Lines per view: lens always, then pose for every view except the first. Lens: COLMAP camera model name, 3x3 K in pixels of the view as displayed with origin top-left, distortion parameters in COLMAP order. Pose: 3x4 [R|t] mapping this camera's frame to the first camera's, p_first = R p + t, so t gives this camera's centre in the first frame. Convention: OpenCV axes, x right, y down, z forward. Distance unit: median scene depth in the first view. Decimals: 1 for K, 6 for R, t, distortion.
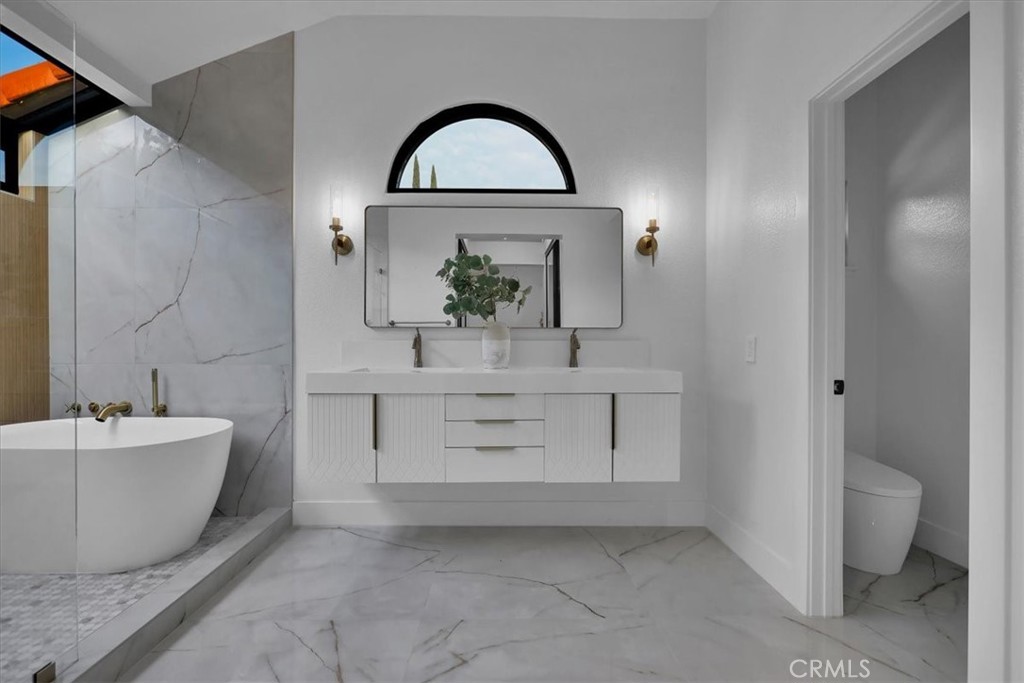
lens RADIAL K [[449.2, 0, 509.8], [0, 449.2, 341.0], [0, 0, 1]] dist [-0.001650, -0.001608]
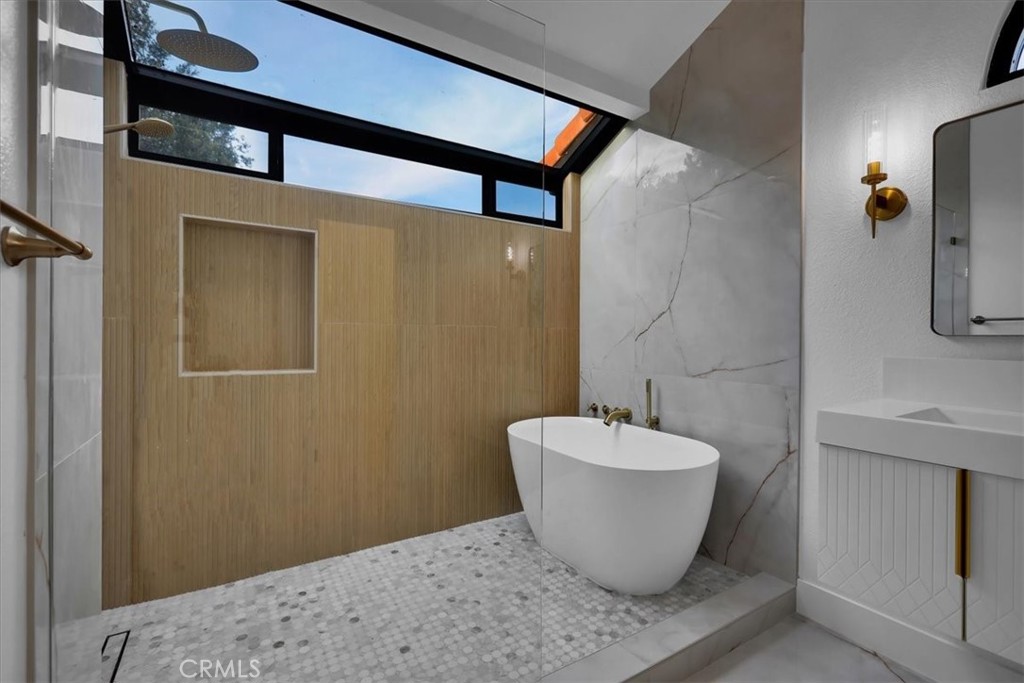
lens RADIAL K [[449.2, 0, 509.8], [0, 449.2, 341.0], [0, 0, 1]] dist [-0.001650, -0.001608]
pose [[0.503591, 0.009354, -0.863891, -0.100333], [-0.003984, 0.999956, 0.008504, -0.027776], [0.863933, -0.000841, 0.503606, 0.245291]]
